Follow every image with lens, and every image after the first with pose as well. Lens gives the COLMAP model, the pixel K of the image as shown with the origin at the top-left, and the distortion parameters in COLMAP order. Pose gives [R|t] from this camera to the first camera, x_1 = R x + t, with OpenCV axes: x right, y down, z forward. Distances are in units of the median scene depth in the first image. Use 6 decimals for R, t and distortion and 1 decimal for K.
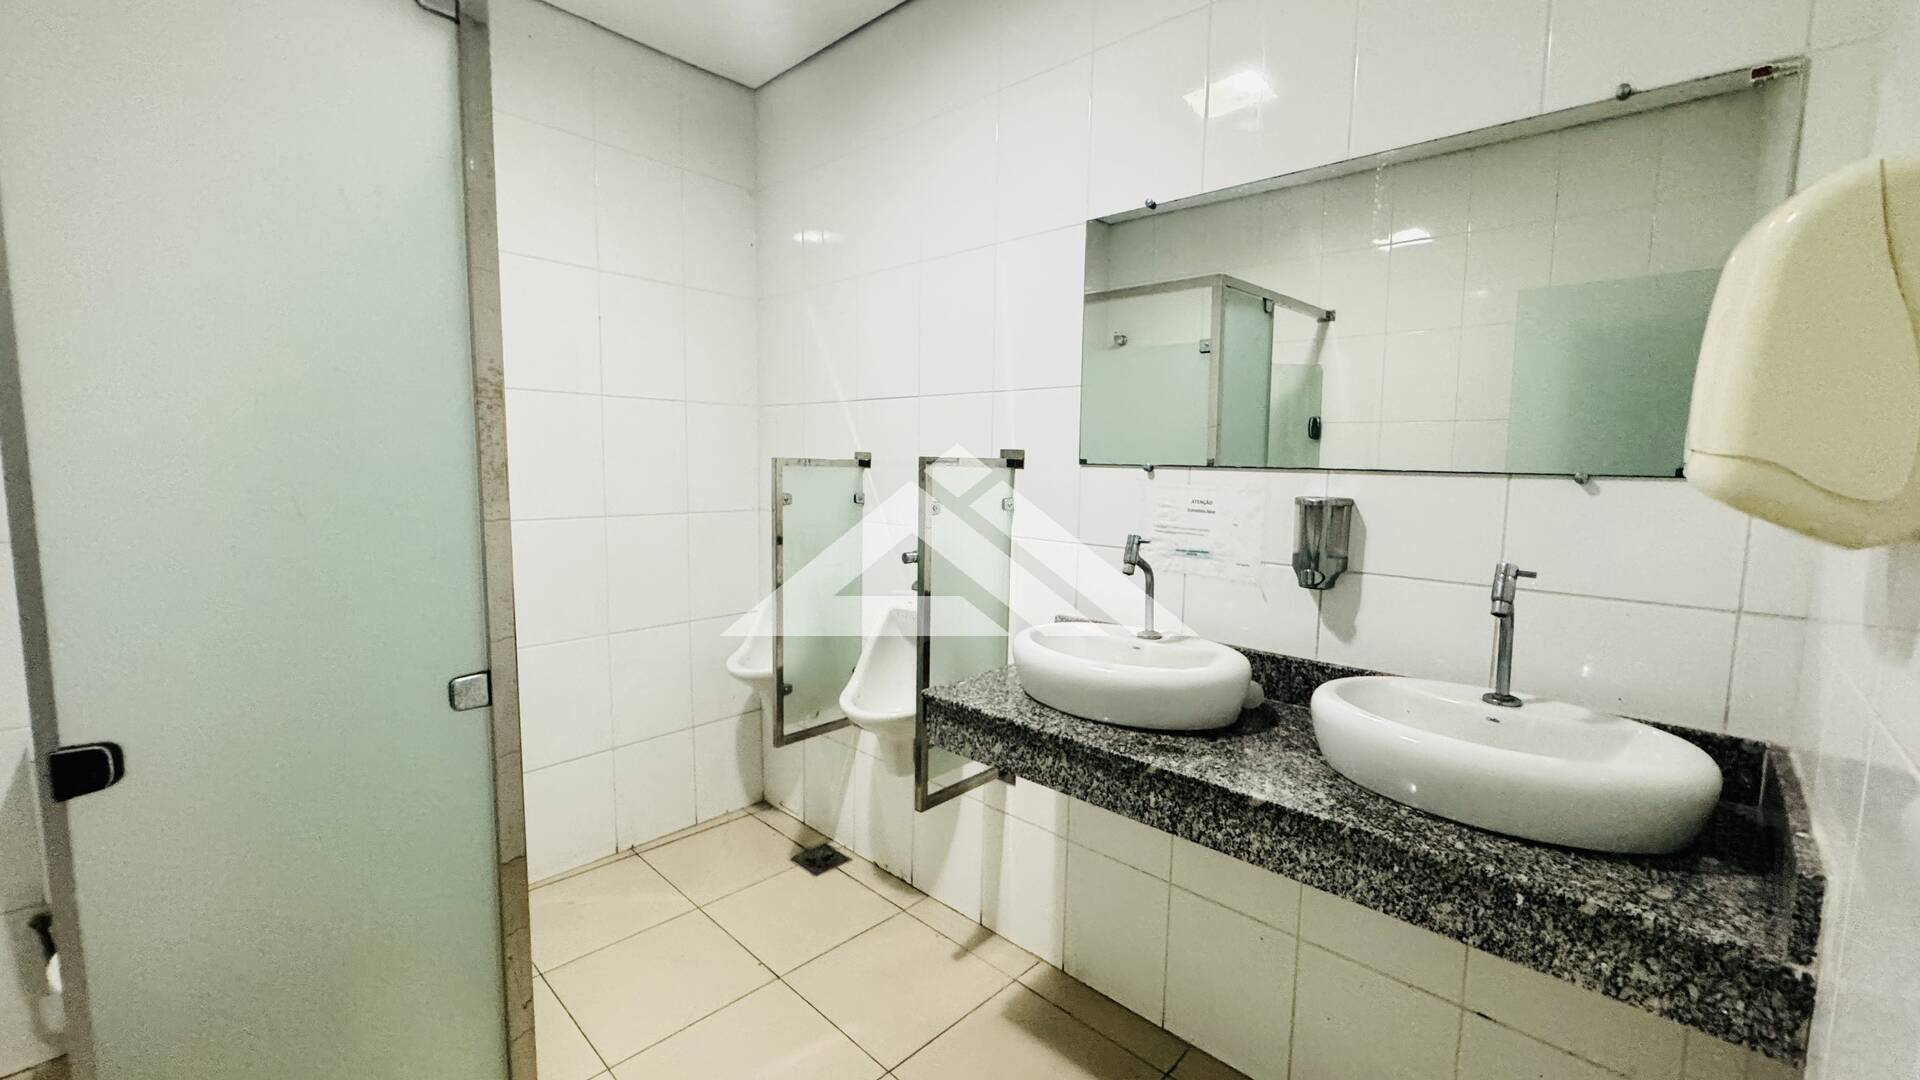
lens RADIAL K [[763.5, 0, 962.9], [0, 763.5, 540.5], [0, 0, 1]] dist [-0.002867, 0.000449]
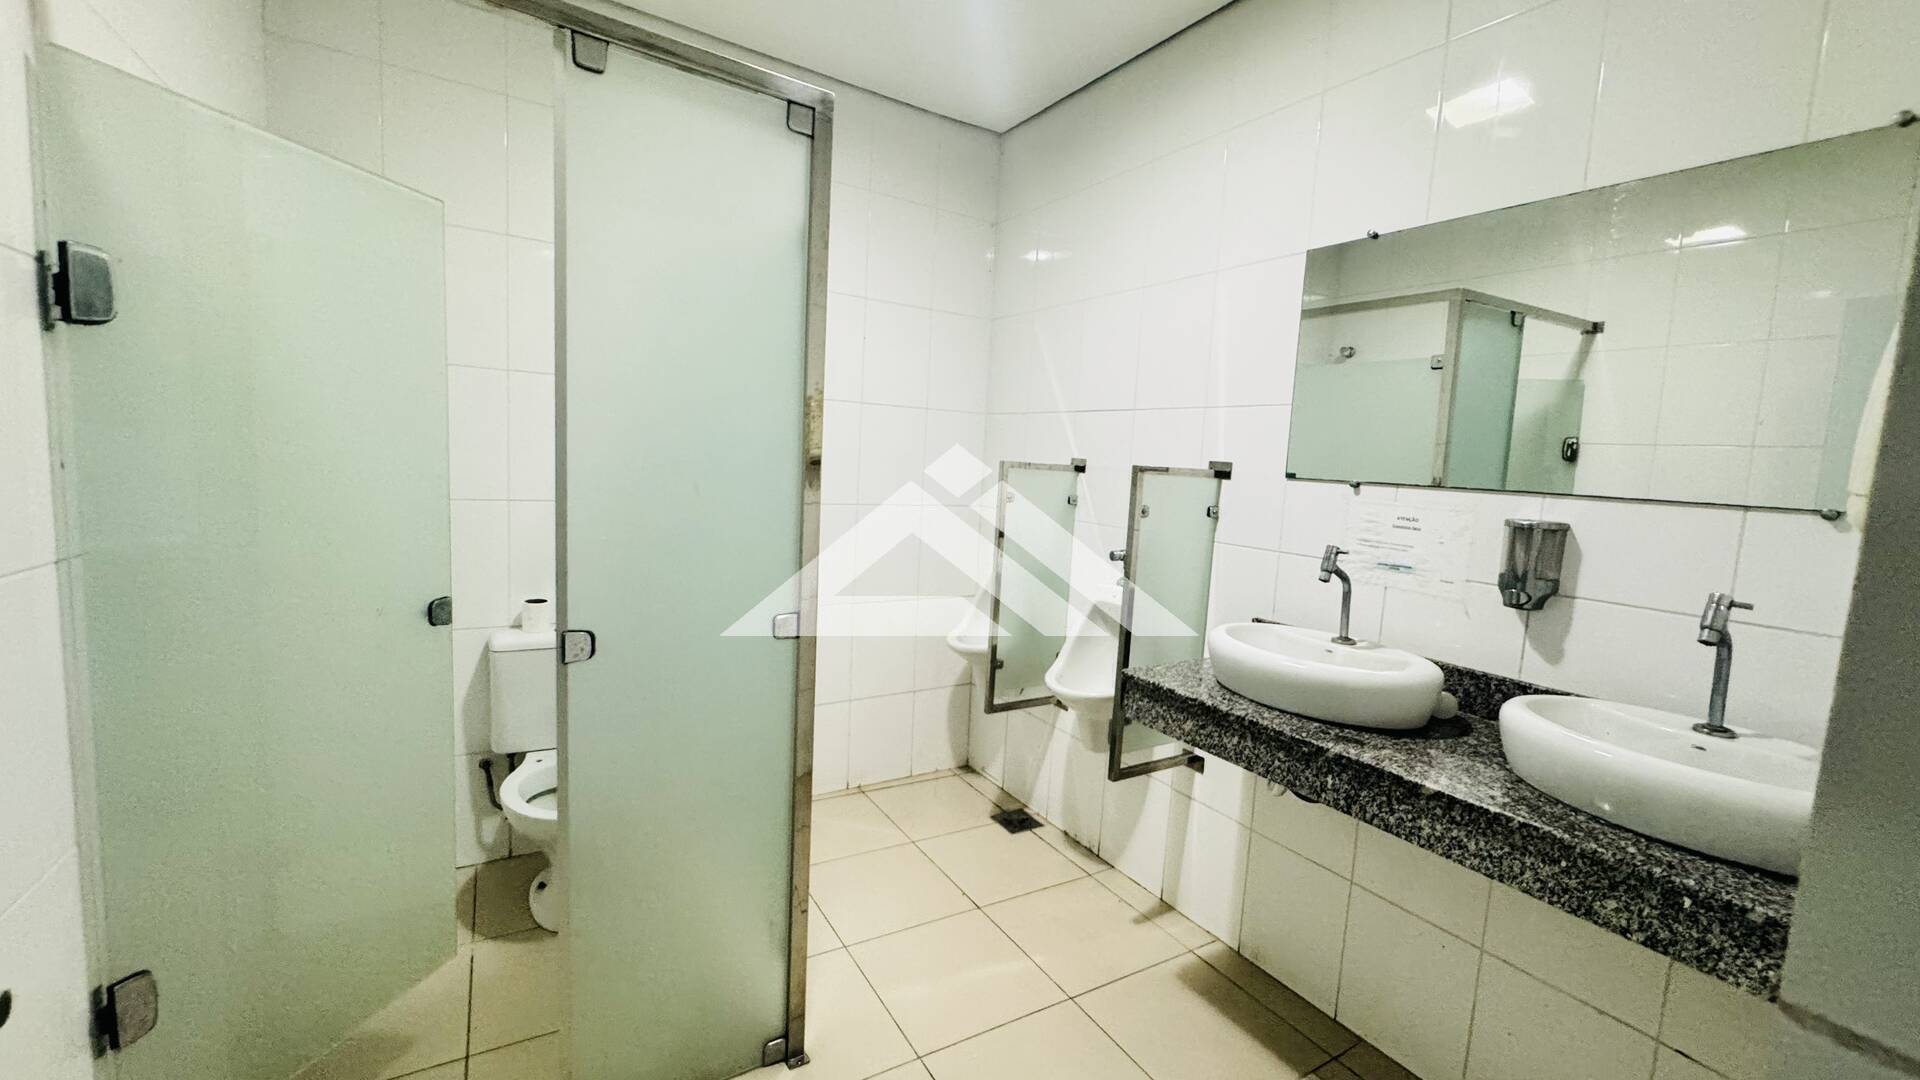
lens RADIAL K [[763.5, 0, 958.2], [0, 763.5, 535.9], [0, 0, 1]] dist [-0.002867, 0.000449]
pose [[0.962702, 0.062769, -0.263182, -0.002379], [-0.065560, 0.997847, -0.001826, 0.015628], [0.262501, 0.019012, 0.964744, -0.179357]]
